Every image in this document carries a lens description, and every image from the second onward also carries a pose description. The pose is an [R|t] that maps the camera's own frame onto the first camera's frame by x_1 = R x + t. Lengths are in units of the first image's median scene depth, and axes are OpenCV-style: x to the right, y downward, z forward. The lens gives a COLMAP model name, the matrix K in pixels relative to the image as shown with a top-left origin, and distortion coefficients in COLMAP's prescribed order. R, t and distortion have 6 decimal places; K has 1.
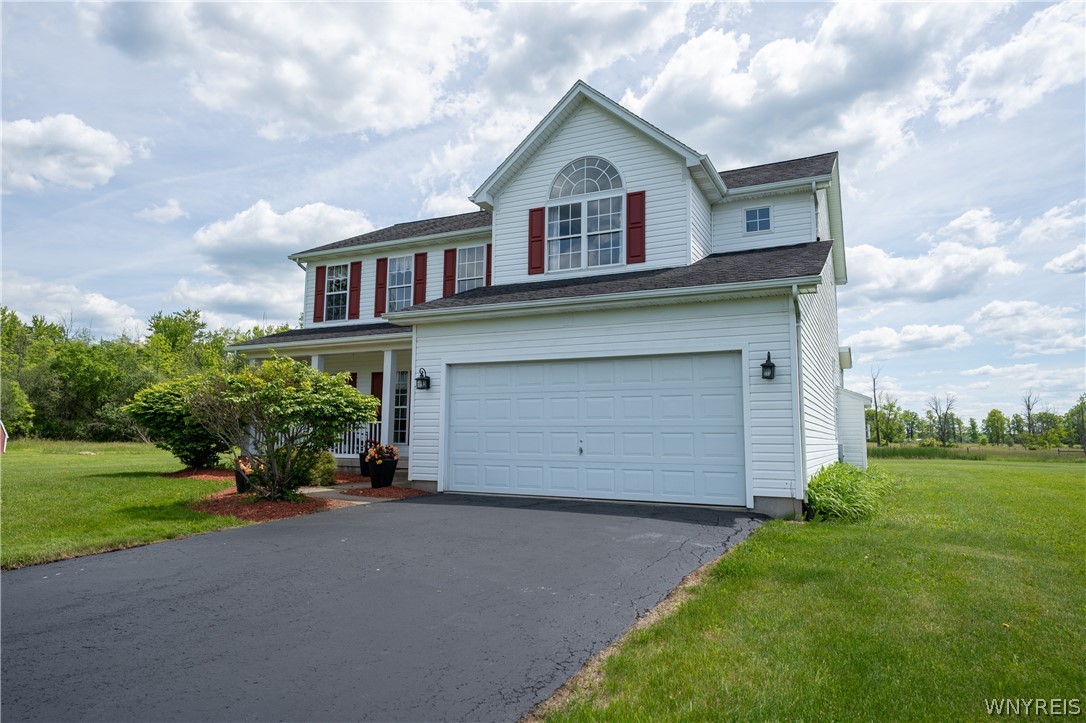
lens RADIAL K [[662.5, 0, 543.8], [0, 662.5, 364.5], [0, 0, 1]] dist [0.037105, -0.000816]
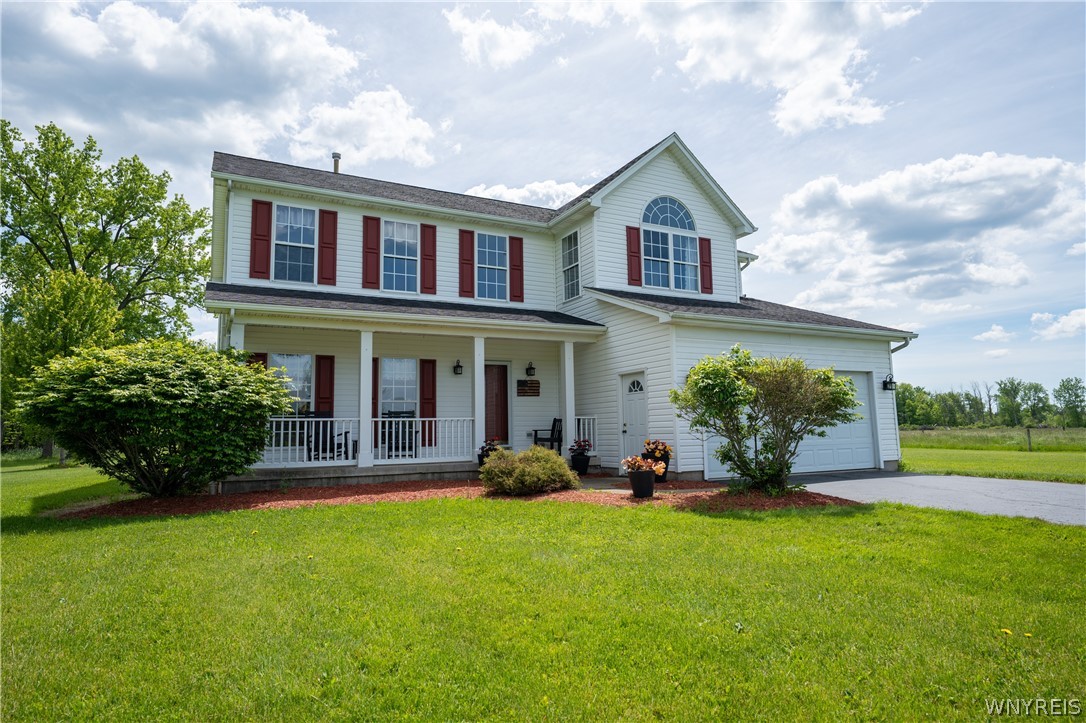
lens RADIAL K [[650.6, 0, 544.6], [0, 650.6, 358.3], [0, 0, 1]] dist [0.025974, -0.000348]
pose [[0.593879, 0.072238, 0.801305, -0.937727], [-0.063434, 0.997065, -0.042872, 0.041255], [-0.802049, -0.025369, 0.596719, 0.445127]]
